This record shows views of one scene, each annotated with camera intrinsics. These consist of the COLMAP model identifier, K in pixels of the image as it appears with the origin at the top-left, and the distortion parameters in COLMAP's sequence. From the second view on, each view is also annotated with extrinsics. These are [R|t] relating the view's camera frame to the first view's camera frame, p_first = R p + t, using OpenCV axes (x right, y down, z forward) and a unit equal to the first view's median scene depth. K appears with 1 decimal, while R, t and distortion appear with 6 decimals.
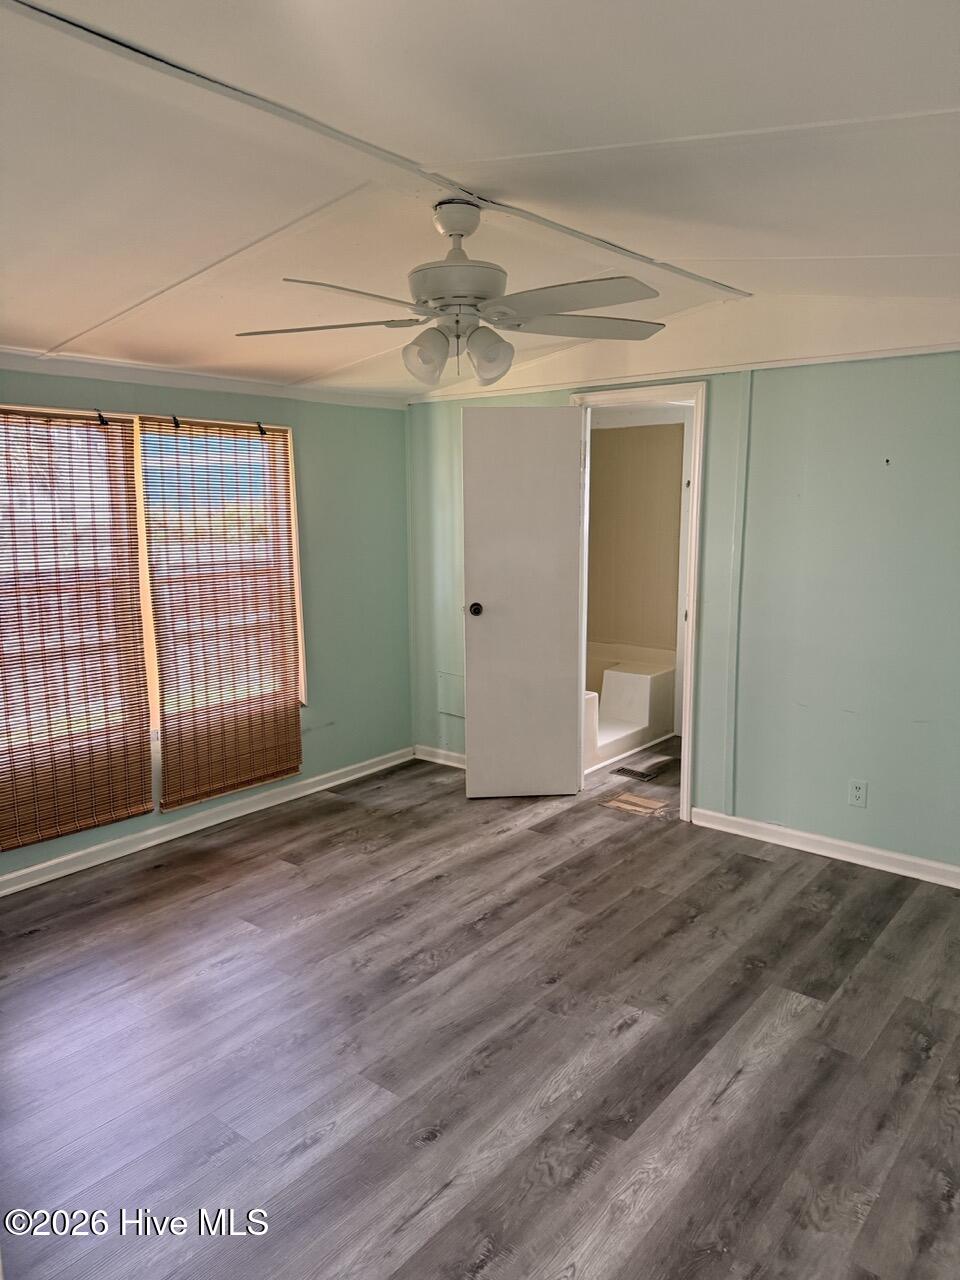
lens RADIAL K [[919.7, 0, 479.9], [0, 919.7, 644.2], [0, 0, 1]] dist [0.058291, -0.030416]
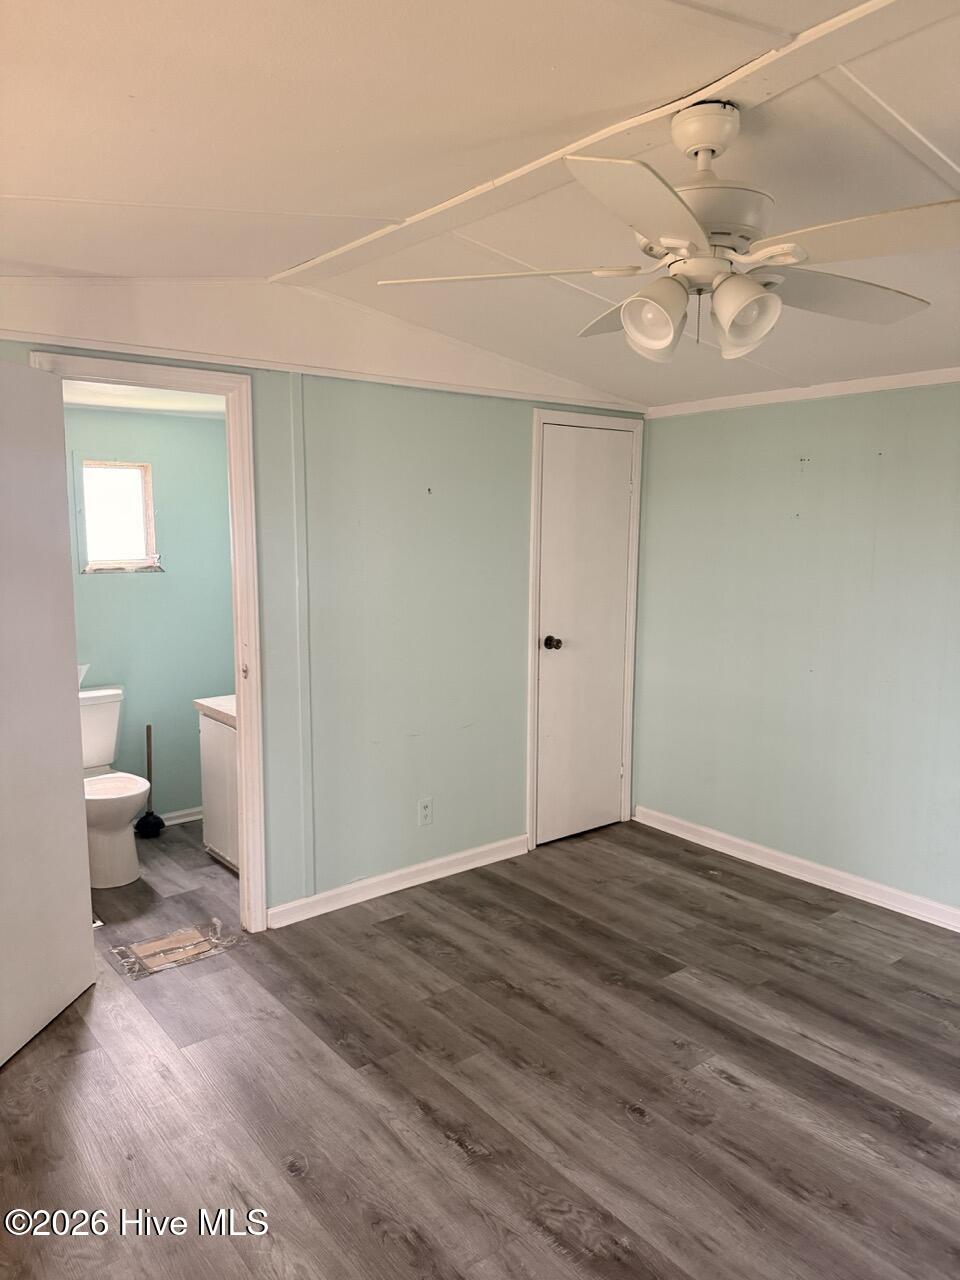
lens RADIAL K [[919.7, 0, 521.8], [0, 919.7, 623.9], [0, 0, 1]] dist [0.058291, -0.030416]
pose [[0.196163, -0.113384, 0.973994, -0.624229], [0.143549, 0.985912, 0.085860, -0.133595], [-0.970007, 0.122974, 0.209675, 0.777040]]
